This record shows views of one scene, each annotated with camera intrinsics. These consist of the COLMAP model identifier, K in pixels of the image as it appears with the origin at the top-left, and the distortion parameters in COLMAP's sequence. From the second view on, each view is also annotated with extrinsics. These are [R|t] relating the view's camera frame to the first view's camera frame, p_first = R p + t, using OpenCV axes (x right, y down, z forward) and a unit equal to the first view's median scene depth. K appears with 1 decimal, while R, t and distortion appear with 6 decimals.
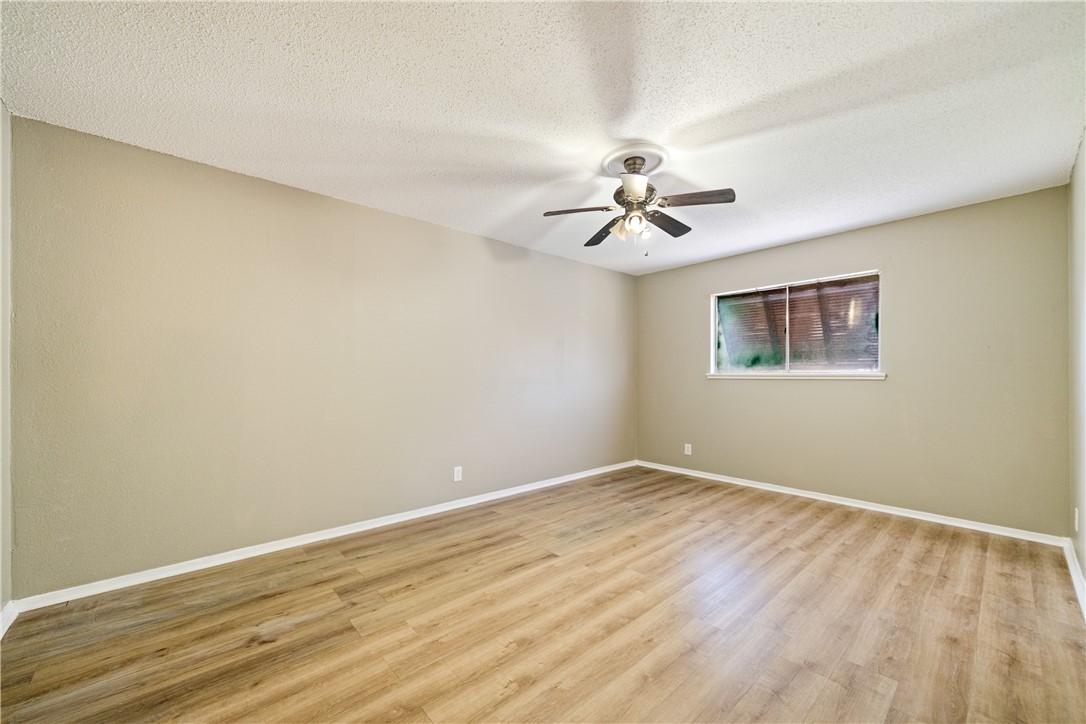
lens RADIAL K [[403.8, 0, 545.7], [0, 403.8, 372.2], [0, 0, 1]] dist [-0.000761, -0.000293]
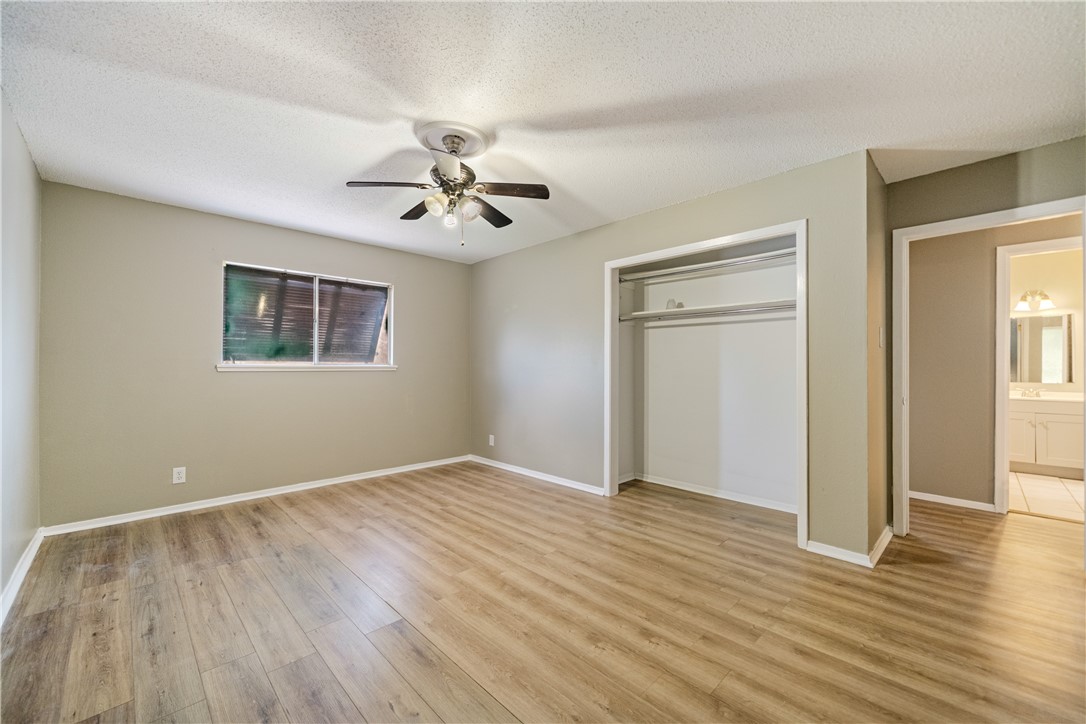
lens RADIAL K [[440.4, 0, 543.0], [0, 440.4, 362.0], [0, 0, 1]] dist [-0.000652, -0.000128]
pose [[-0.039300, 0.012175, 0.999153, -0.668164], [-0.007329, 0.999895, -0.012473, 0.014723], [-0.999201, -0.007813, -0.039207, 0.704755]]
